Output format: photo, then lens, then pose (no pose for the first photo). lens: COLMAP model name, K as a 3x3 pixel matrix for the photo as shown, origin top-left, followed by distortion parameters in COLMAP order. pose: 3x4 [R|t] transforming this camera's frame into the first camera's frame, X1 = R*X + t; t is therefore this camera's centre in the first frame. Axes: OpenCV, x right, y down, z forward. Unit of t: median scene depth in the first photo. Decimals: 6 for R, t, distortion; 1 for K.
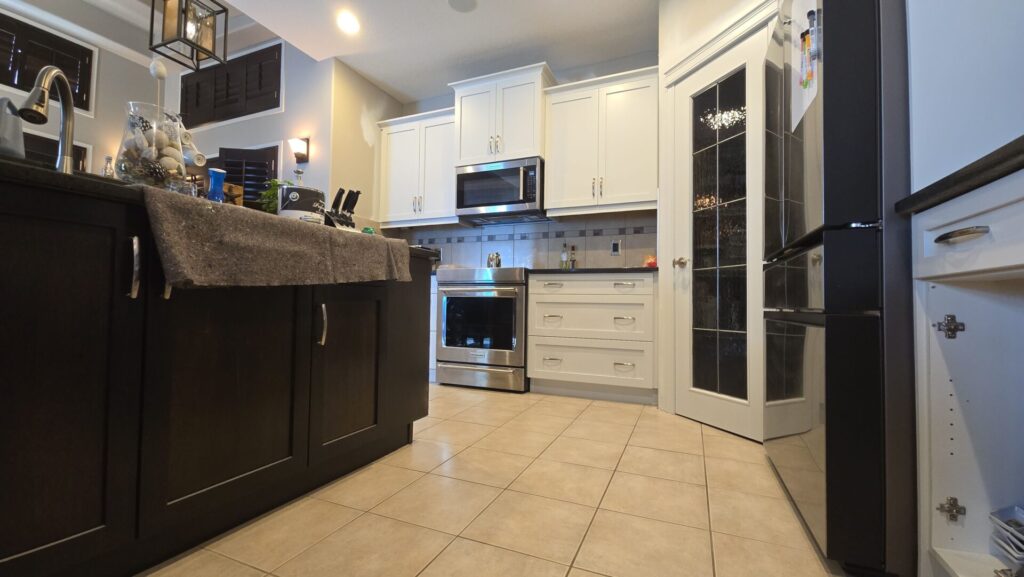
lens RADIAL K [[419.4, 0, 511.1], [0, 419.4, 289.5], [0, 0, 1]] dist [0.003019, -0.000016]
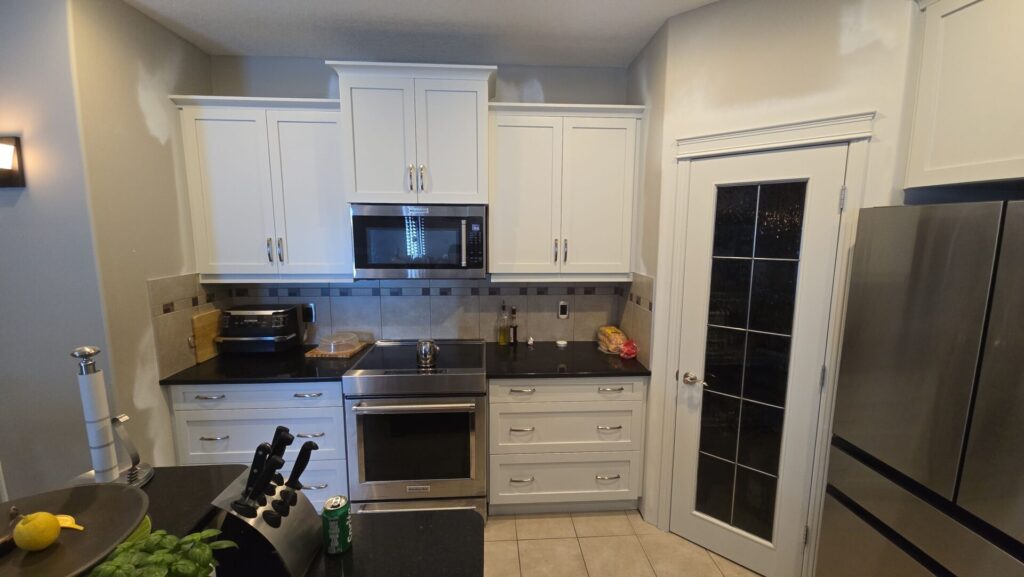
lens RADIAL K [[419.4, 0, 514.8], [0, 419.4, 290.4], [0, 0, 1]] dist [0.003019, -0.000016]
pose [[0.890283, -0.075389, 0.449125, -0.221845], [-0.005972, 0.984185, 0.177041, -0.299209], [-0.455369, -0.160299, 0.875753, 0.325568]]
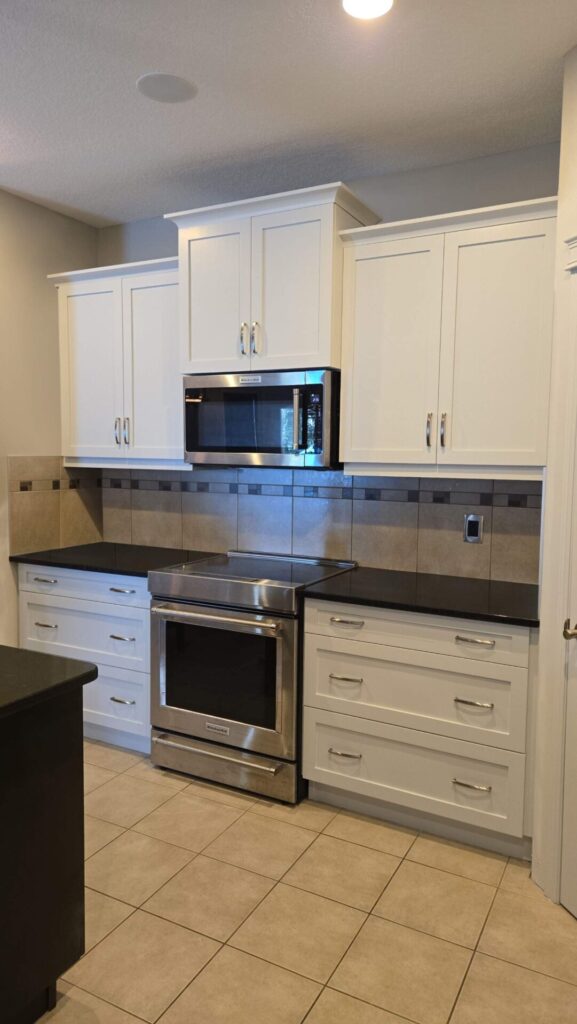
lens RADIAL K [[688.4, 0, 288.4], [0, 688.4, 507.7], [0, 0, 1]] dist [0.053466, -0.004384]
pose [[0.996249, 0.003611, -0.086455, 0.092128], [0.006412, 0.993301, 0.115374, -0.240840], [0.086292, -0.115496, 0.989553, 0.104048]]
